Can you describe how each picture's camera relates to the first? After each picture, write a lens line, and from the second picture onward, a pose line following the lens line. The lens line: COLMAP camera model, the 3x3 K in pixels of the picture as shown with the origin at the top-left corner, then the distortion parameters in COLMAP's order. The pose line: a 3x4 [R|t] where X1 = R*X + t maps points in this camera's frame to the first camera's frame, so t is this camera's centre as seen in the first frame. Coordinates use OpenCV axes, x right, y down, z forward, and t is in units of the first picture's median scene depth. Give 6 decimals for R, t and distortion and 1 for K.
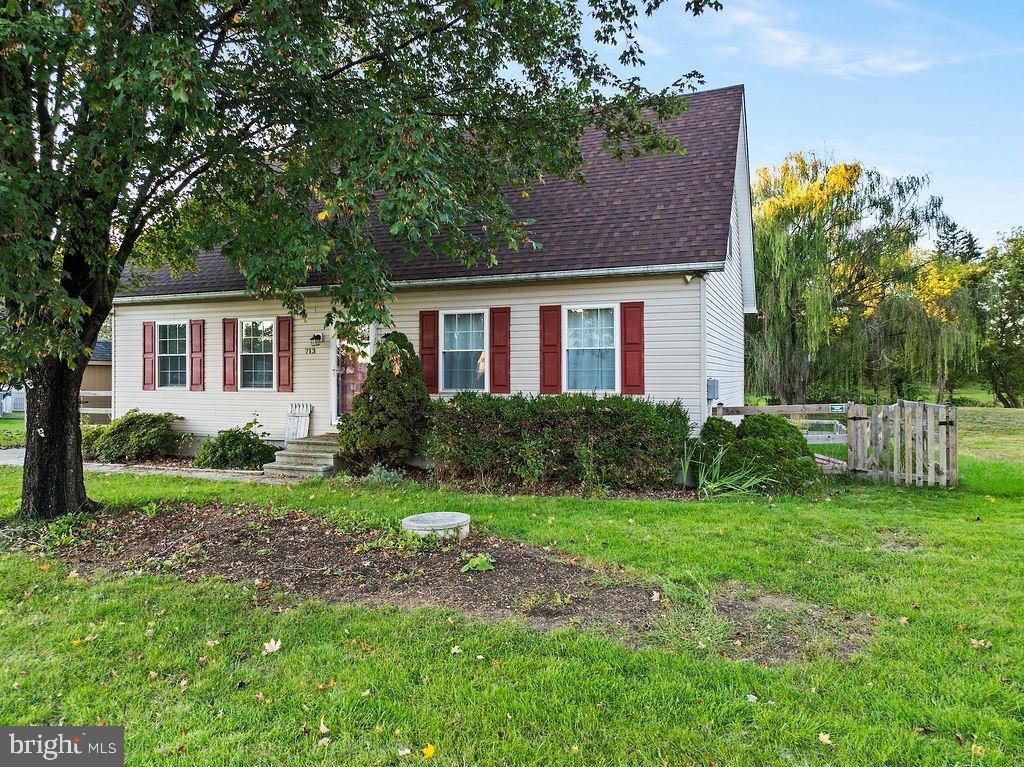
lens RADIAL K [[722.1, 0, 506.3], [0, 722.1, 381.9], [0, 0, 1]] dist [0.000731, -0.007084]
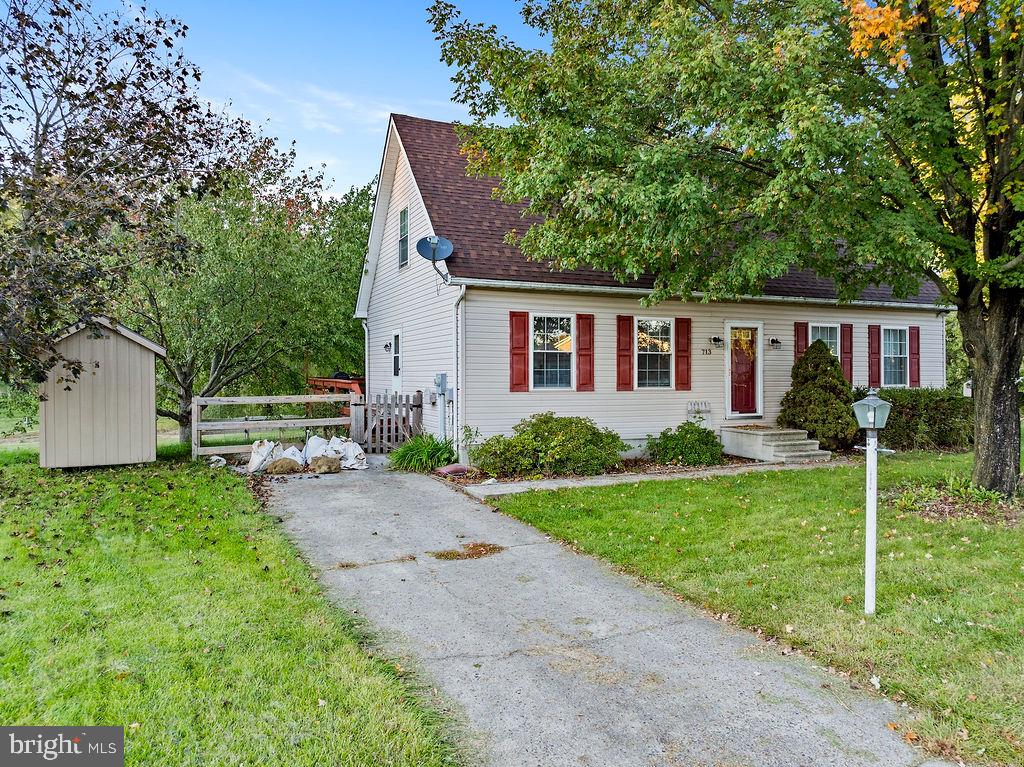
lens RADIAL K [[722.1, 0, 511.5], [0, 722.1, 380.3], [0, 0, 1]] dist [0.000731, -0.007084]
pose [[0.694942, -0.002674, 0.719061, -1.262413], [0.007626, 0.999964, -0.003653, 0.001224], [-0.719025, 0.008022, 0.694938, 0.466708]]
